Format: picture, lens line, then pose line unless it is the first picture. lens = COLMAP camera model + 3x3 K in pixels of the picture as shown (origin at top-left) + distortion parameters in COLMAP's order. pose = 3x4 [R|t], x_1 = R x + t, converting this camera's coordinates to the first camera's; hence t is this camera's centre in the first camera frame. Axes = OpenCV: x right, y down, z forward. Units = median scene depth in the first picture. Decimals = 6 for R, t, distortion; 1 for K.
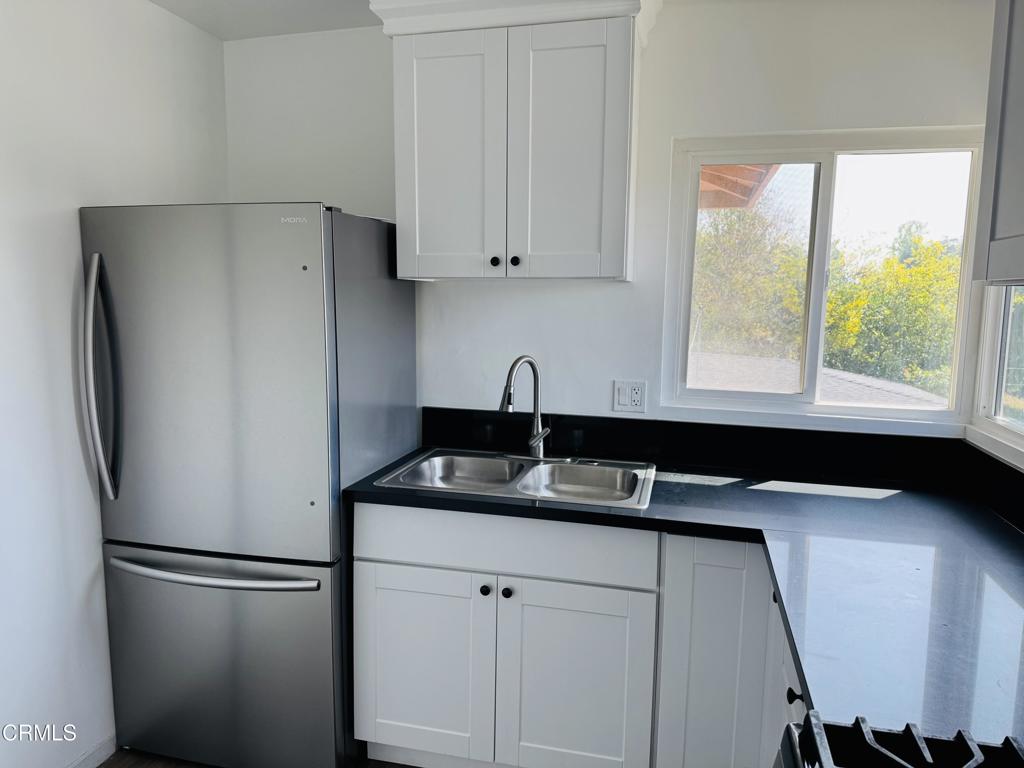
lens RADIAL K [[721.7, 0, 511.1], [0, 721.7, 381.4], [0, 0, 1]] dist [0.008302, -0.010630]
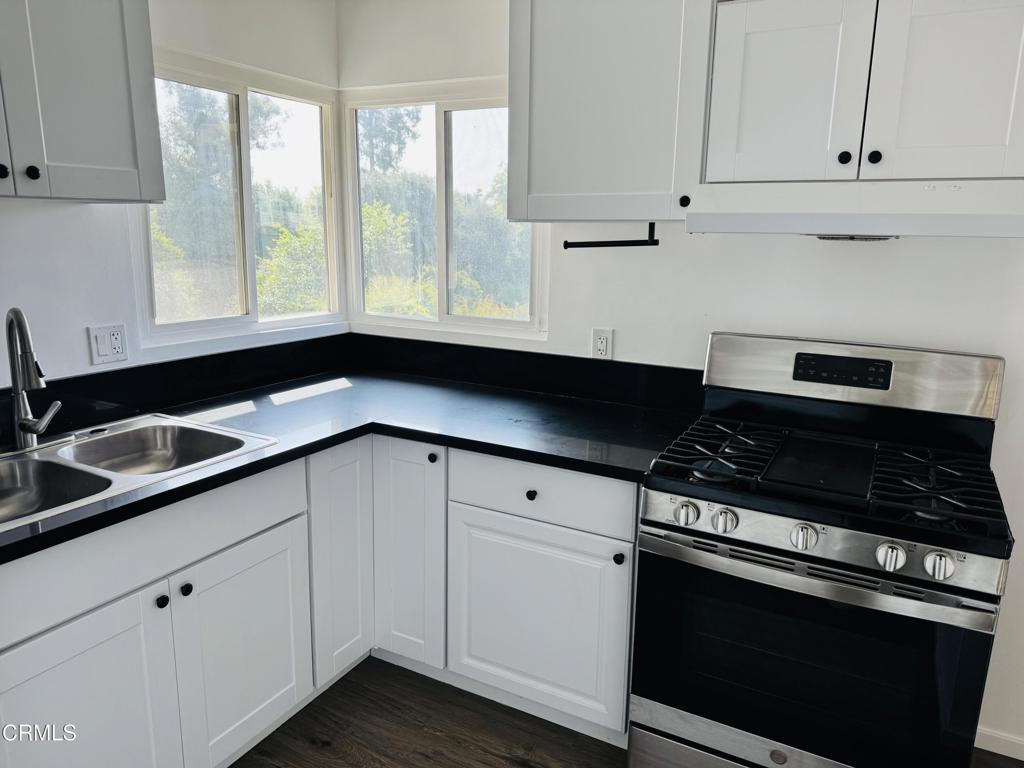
lens RADIAL K [[721.7, 0, 514.0], [0, 721.7, 386.3], [0, 0, 1]] dist [0.008302, -0.010630]
pose [[0.215039, -0.213307, 0.953026, -0.550297], [0.097839, 0.975651, 0.196295, -0.050372], [-0.971692, 0.051032, 0.230673, 0.356772]]
